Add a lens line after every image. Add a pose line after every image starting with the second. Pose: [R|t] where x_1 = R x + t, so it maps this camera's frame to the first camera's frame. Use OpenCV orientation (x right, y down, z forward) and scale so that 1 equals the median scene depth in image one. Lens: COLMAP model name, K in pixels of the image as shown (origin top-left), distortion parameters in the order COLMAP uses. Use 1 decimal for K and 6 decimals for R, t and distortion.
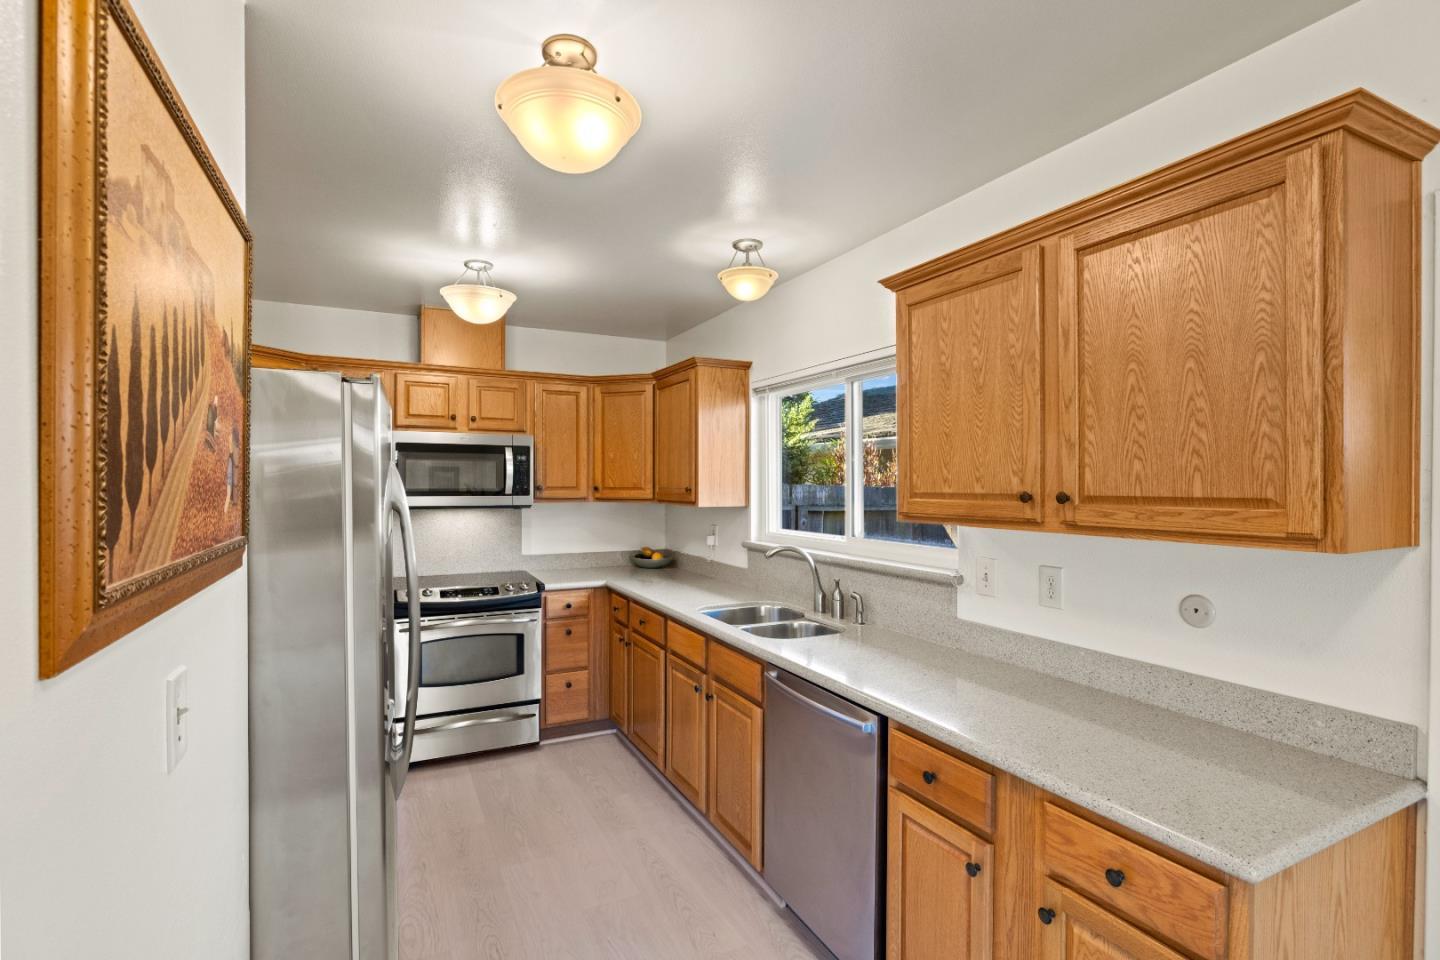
lens RADIAL K [[652.4, 0, 723.0], [0, 652.4, 483.0], [0, 0, 1]] dist [-0.001436, -0.000150]
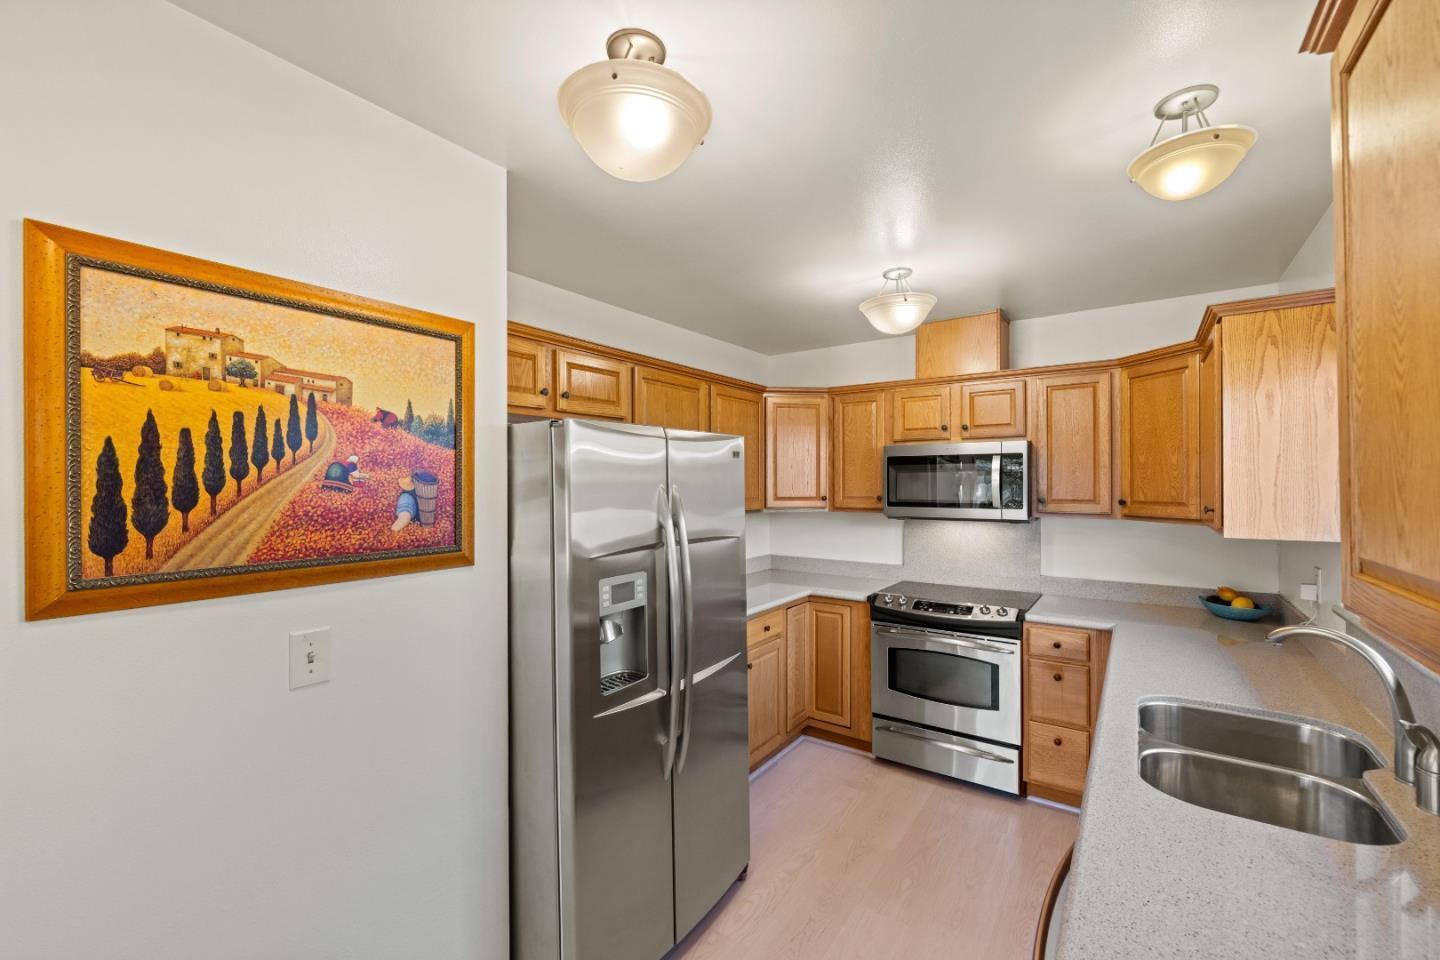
lens RADIAL K [[600.6, 0, 725.6], [0, 600.6, 484.6], [0, 0, 1]] dist [0.001012, -0.001243]
pose [[0.487898, -0.003447, -0.872894, 0.217515], [0.001769, 0.999994, -0.002960, -0.012574], [0.872899, -0.000100, 0.487901, 0.263033]]
